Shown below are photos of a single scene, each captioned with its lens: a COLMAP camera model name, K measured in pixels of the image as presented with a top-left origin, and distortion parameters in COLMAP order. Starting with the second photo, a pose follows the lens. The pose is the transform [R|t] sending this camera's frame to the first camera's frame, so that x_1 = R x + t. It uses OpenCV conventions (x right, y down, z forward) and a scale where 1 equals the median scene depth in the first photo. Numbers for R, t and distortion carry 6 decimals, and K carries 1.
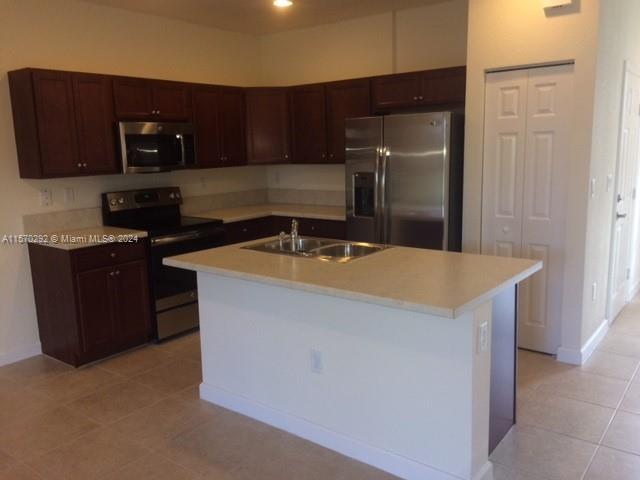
lens RADIAL K [[549.9, 0, 320.0], [0, 549.9, 243.3], [0, 0, 1]] dist [0.082945, -0.102112]
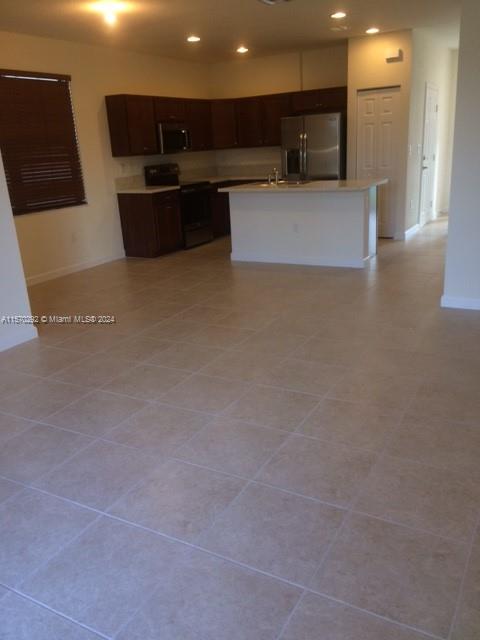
lens RADIAL K [[549.9, 0, 240.4], [0, 549.9, 321.7], [0, 0, 1]] dist [0.082945, -0.102112]
pose [[0.988896, -0.071639, 0.130203, -0.377421], [0.054628, 0.990031, 0.129827, 0.193882], [-0.138206, -0.121273, 0.982951, -0.862020]]
